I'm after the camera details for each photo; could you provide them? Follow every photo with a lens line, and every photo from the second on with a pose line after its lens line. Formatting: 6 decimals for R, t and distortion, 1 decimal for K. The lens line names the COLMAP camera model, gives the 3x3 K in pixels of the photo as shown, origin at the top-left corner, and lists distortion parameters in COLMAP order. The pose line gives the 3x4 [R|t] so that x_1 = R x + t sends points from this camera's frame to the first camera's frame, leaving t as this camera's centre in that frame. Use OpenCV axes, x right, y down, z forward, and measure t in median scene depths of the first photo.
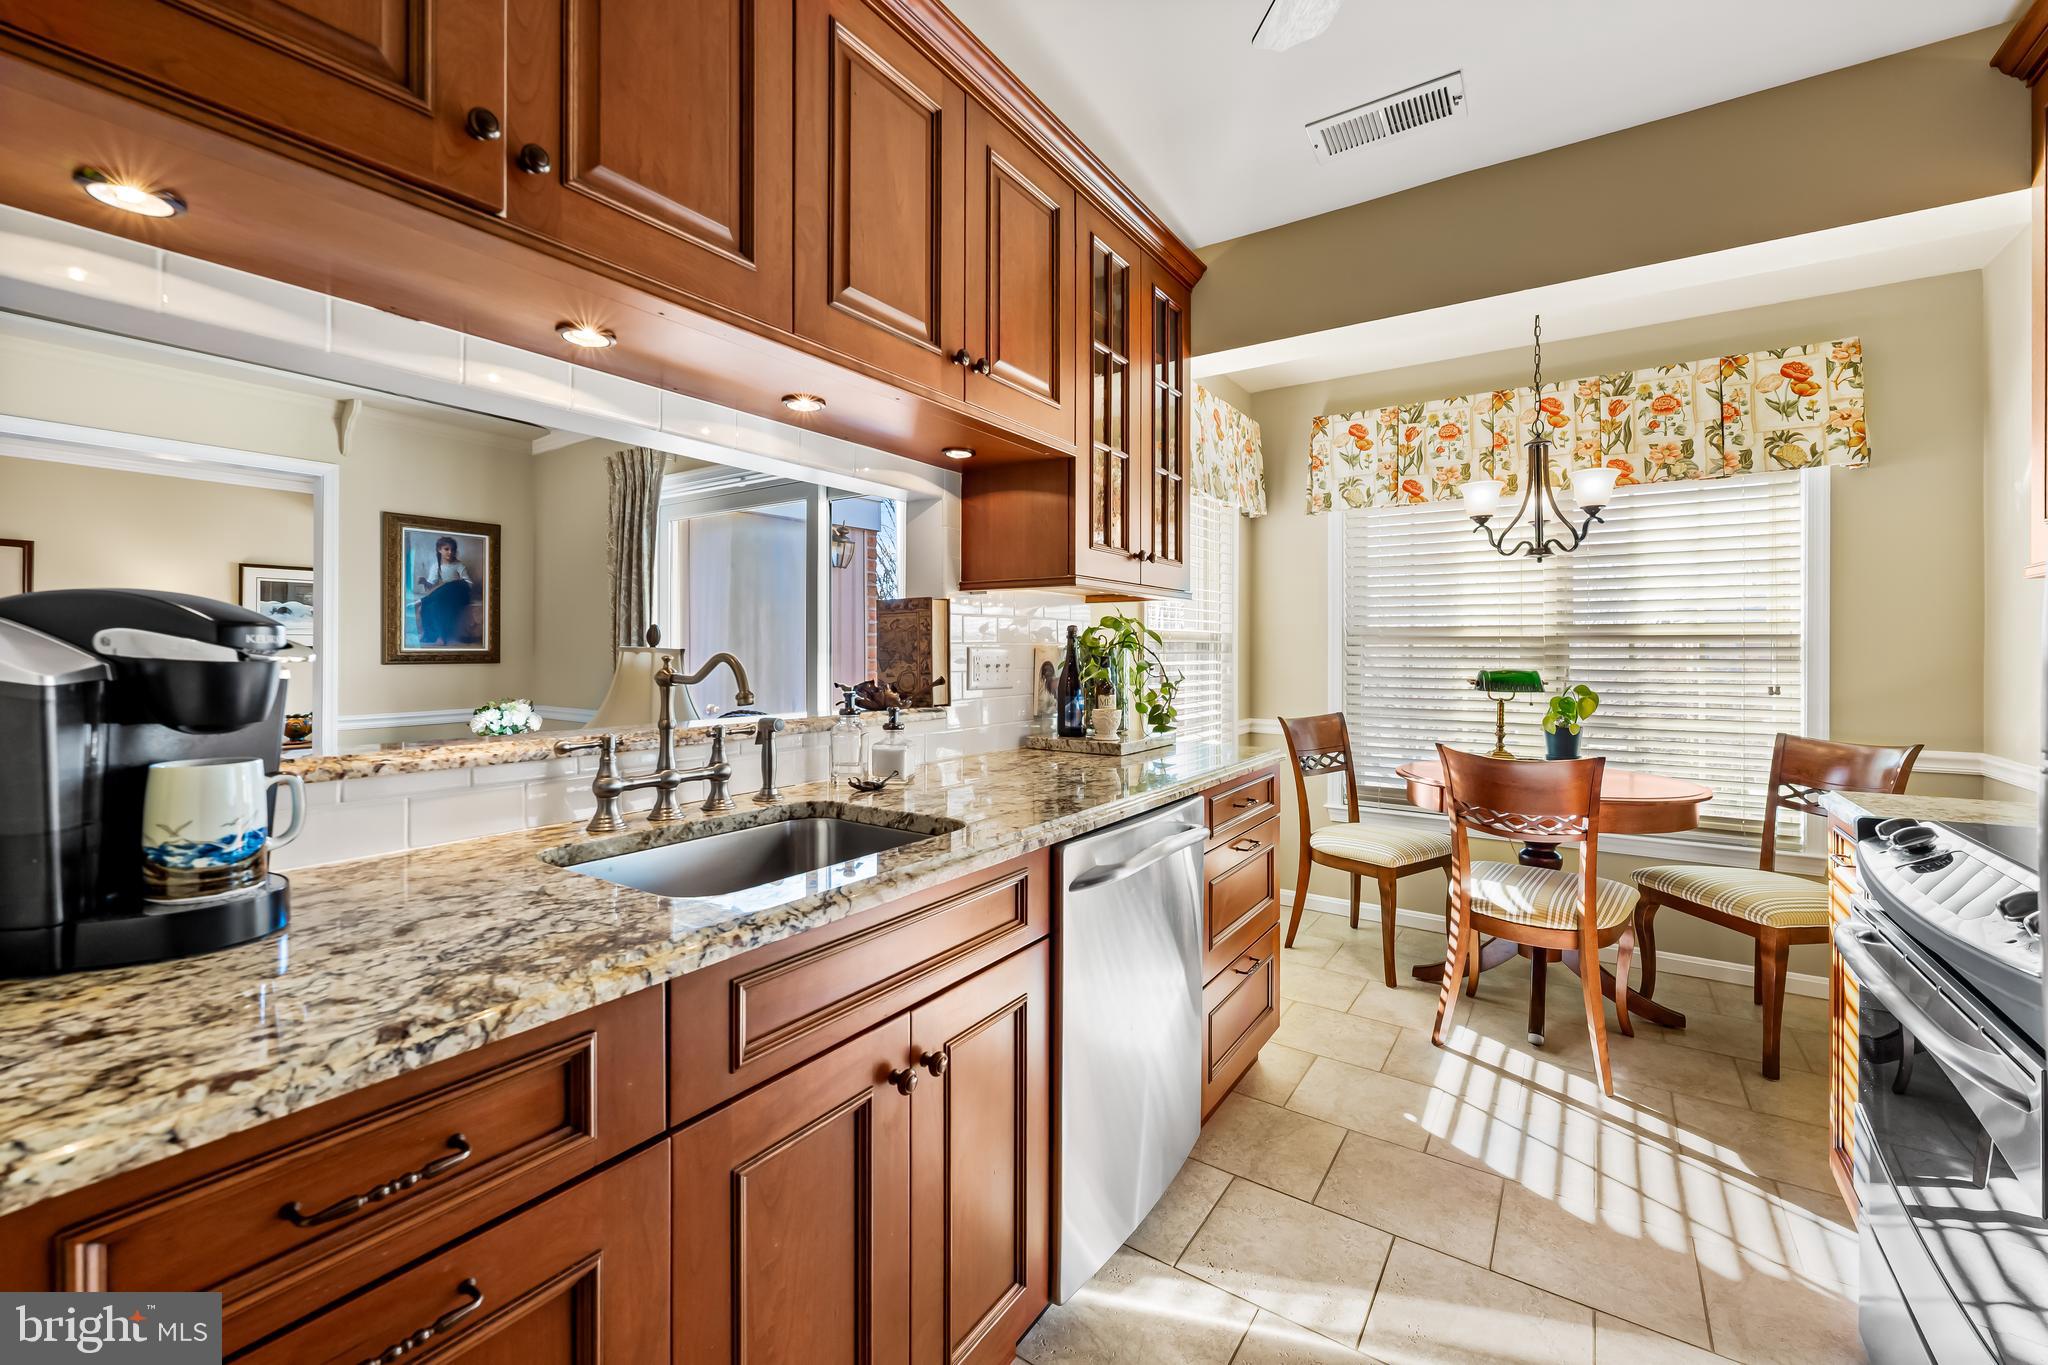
lens RADIAL K [[829.4, 0, 1031.1], [0, 829.4, 648.3], [0, 0, 1]] dist [-0.006609, 0.000462]
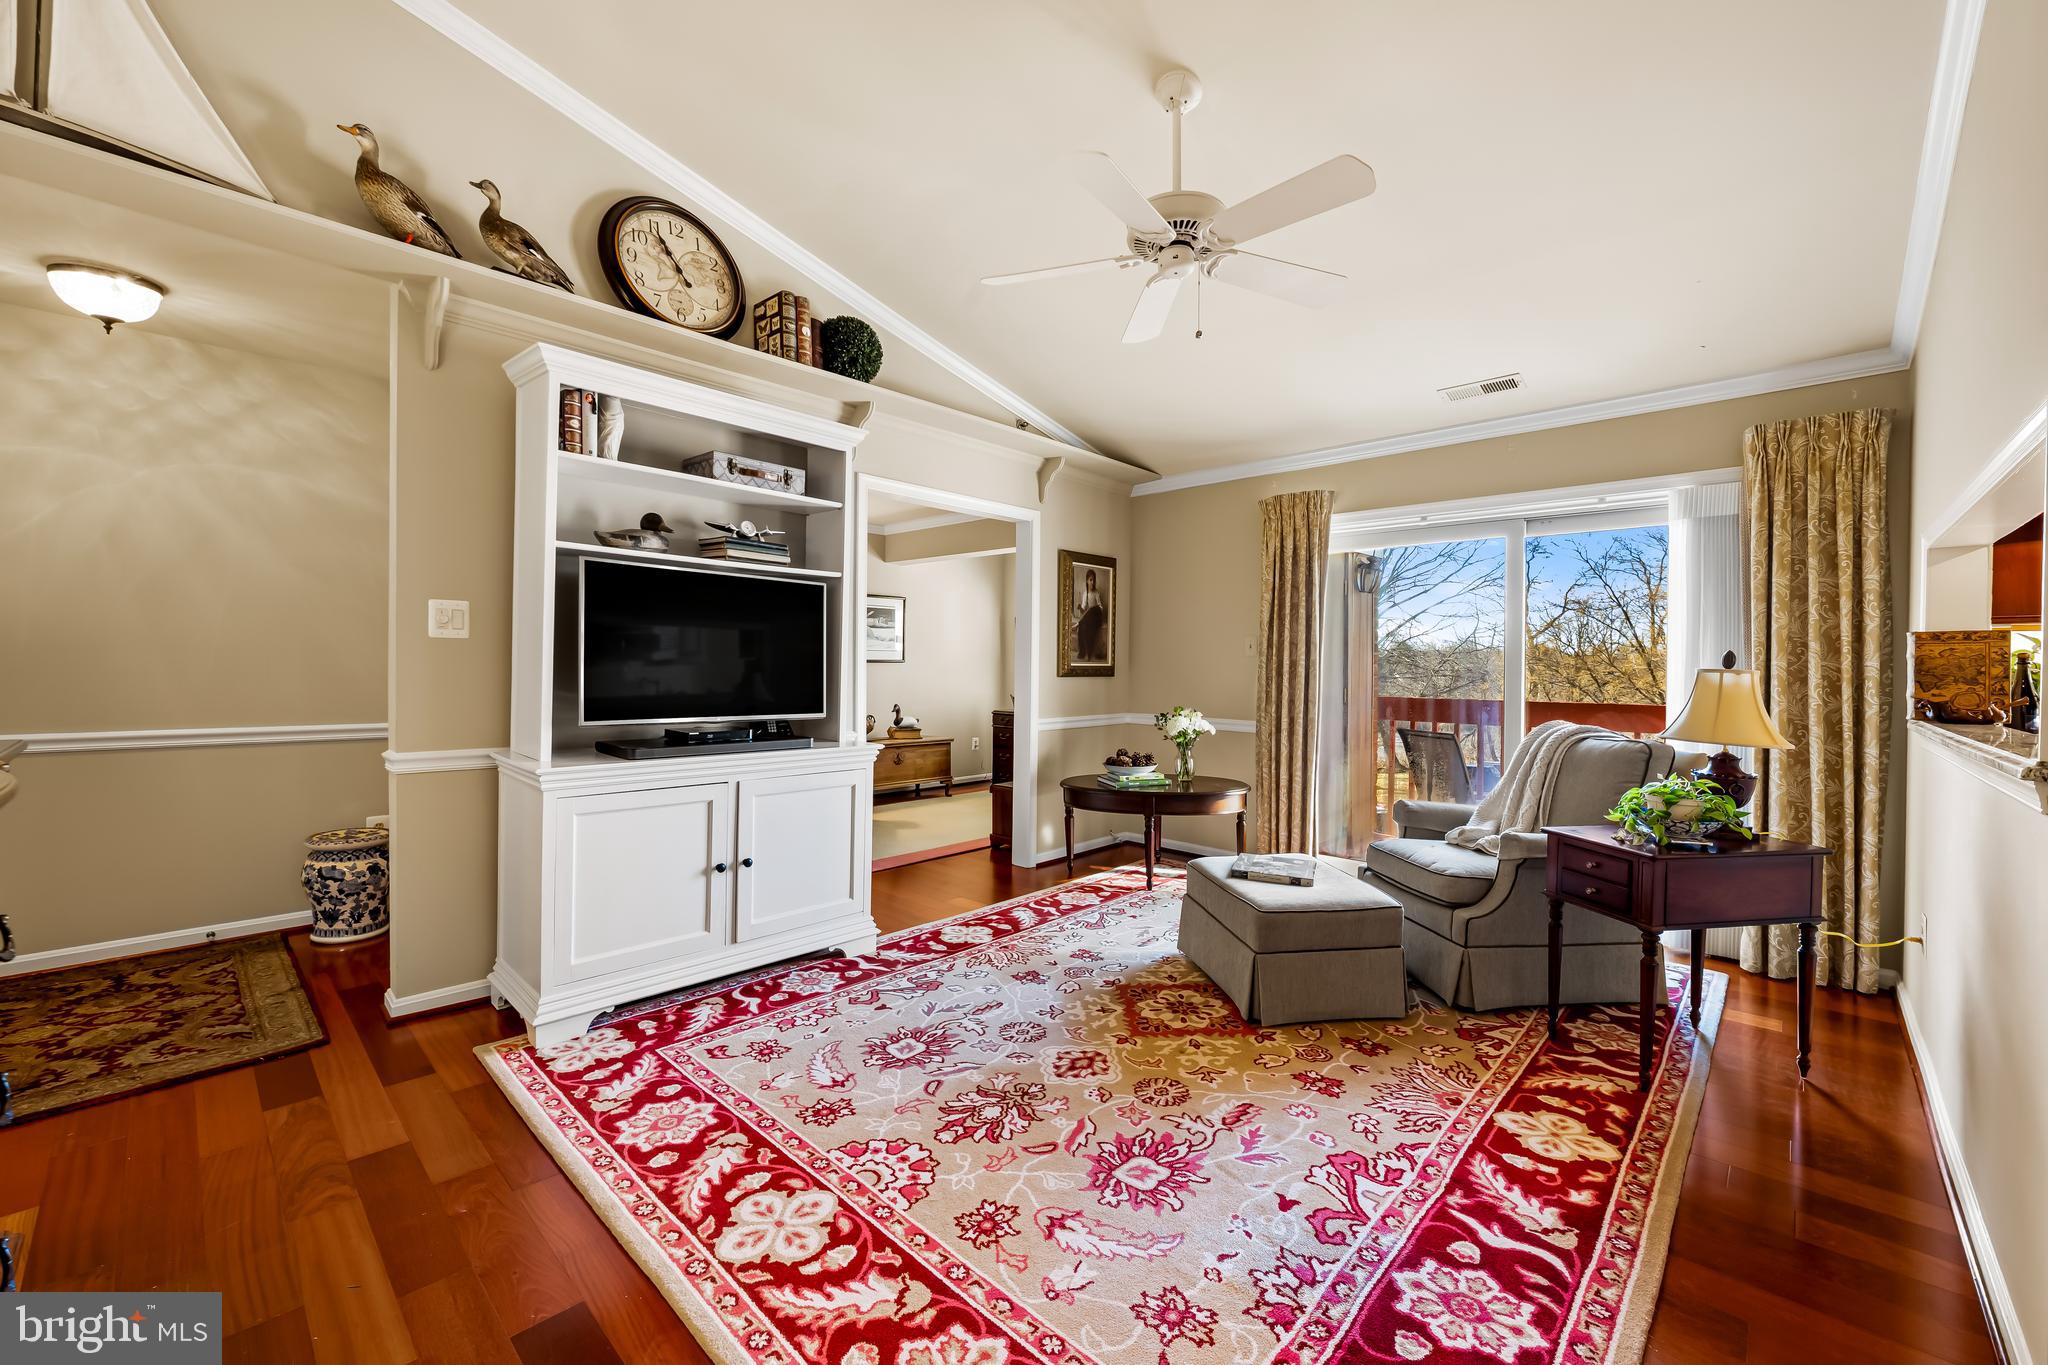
lens RADIAL K [[813.5, 0, 1024.0], [0, 813.5, 682.5], [0, 0, 1]] dist [-0.006043, 0.000327]
pose [[0.986607, 0.013725, -0.162538, -0.895118], [-0.009858, 0.999649, 0.024573, -0.001727], [0.162819, -0.022642, 0.986396, -0.244293]]
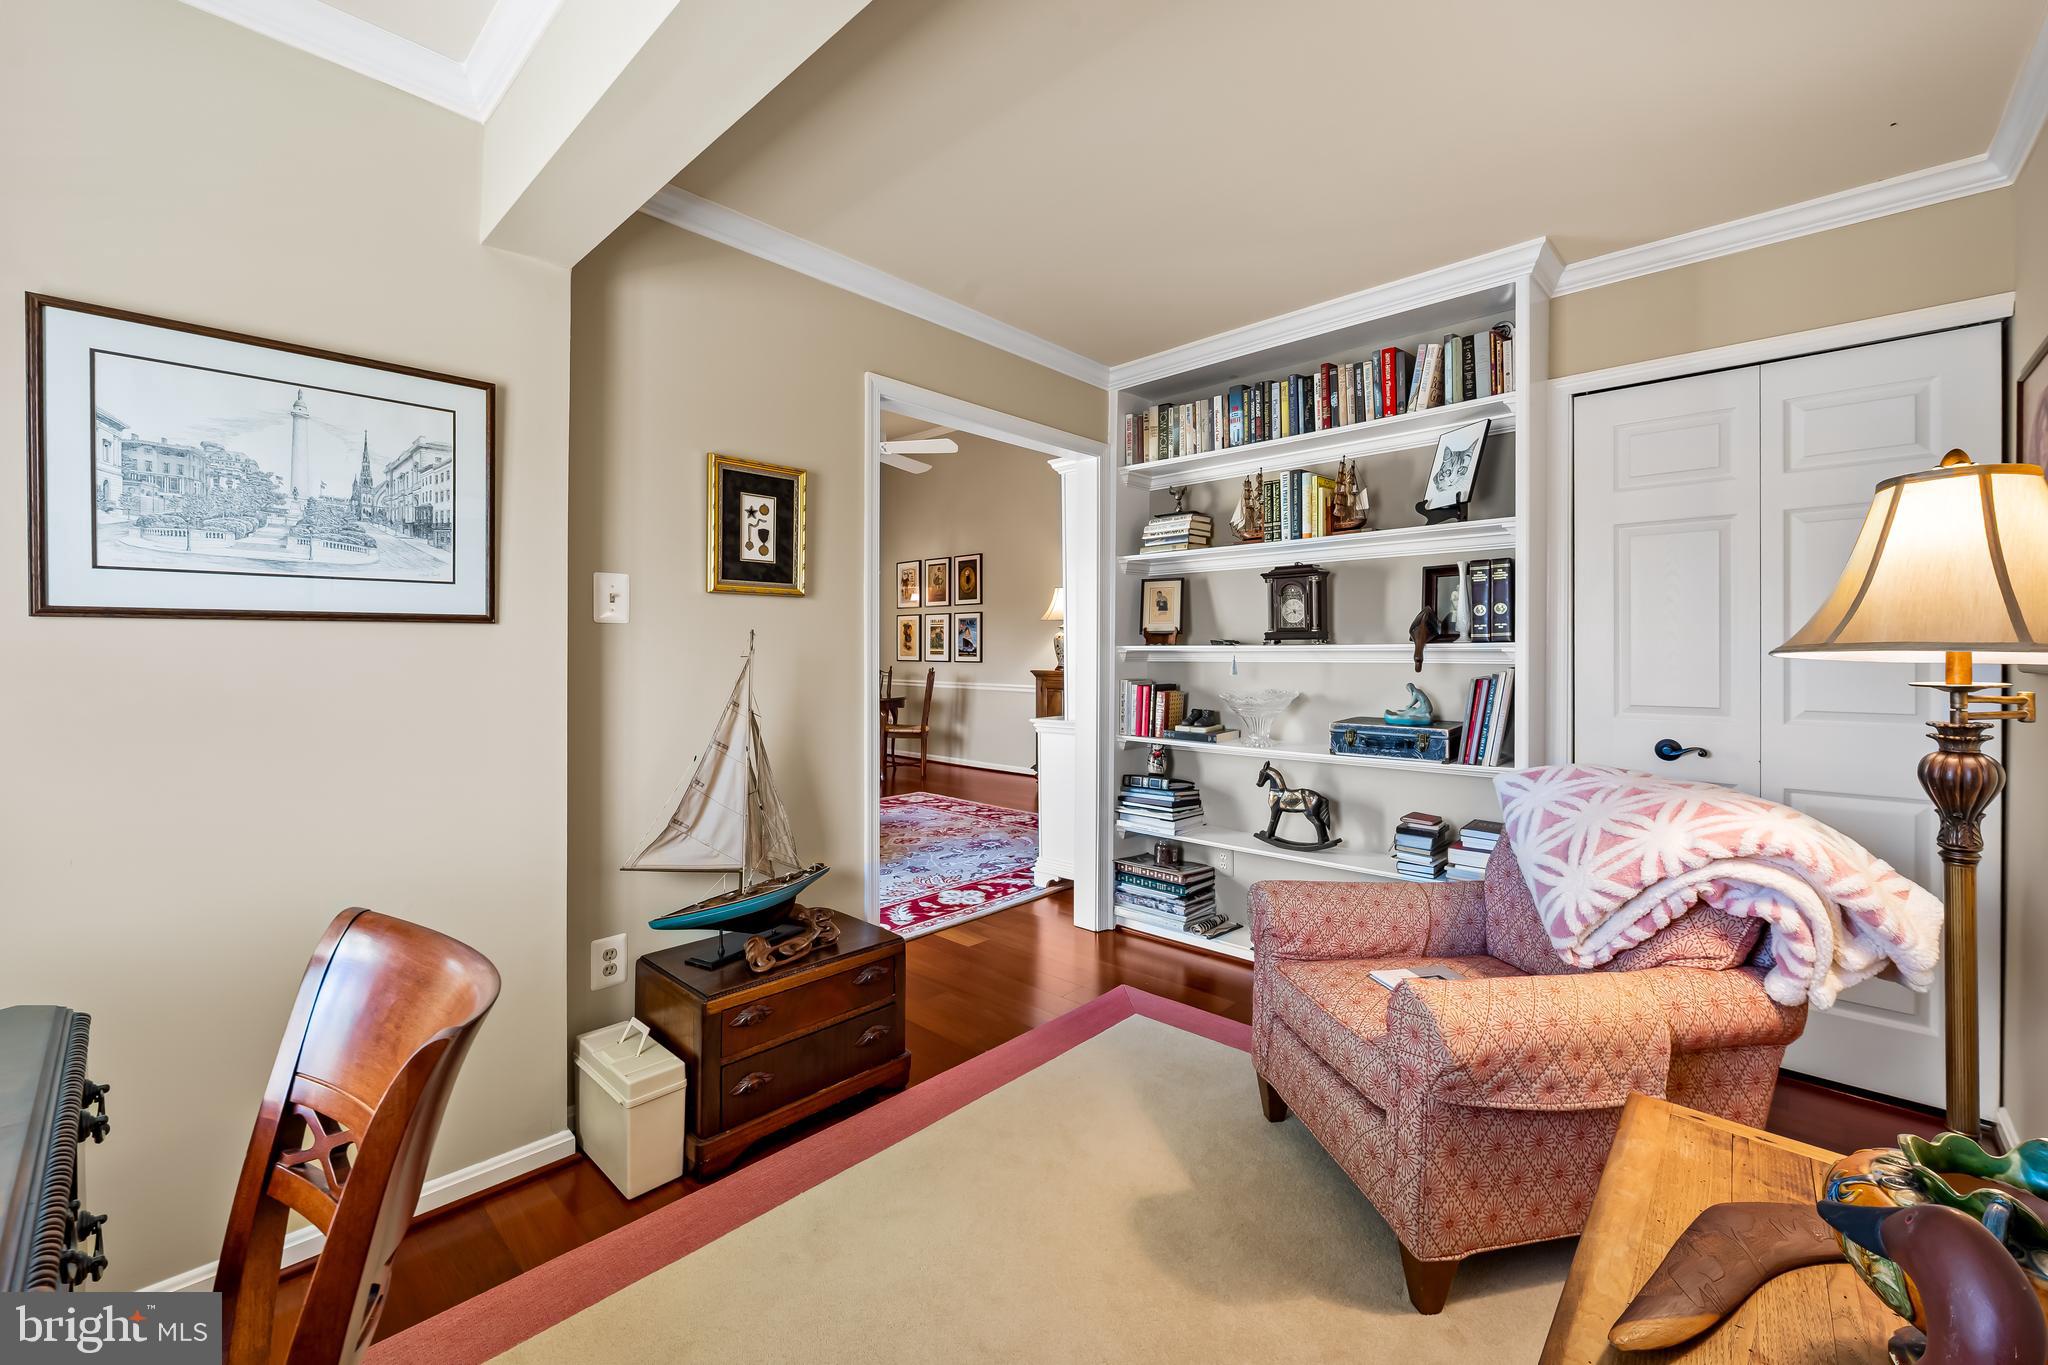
lens RADIAL K [[829.4, 0, 1031.1], [0, 829.4, 648.3], [0, 0, 1]] dist [-0.006609, 0.000462]
pose [[-0.989497, -0.005960, 0.144432, -1.488026], [-0.007164, 0.999944, -0.007816, 0.003615], [-0.144377, -0.008769, -0.989484, 2.305344]]
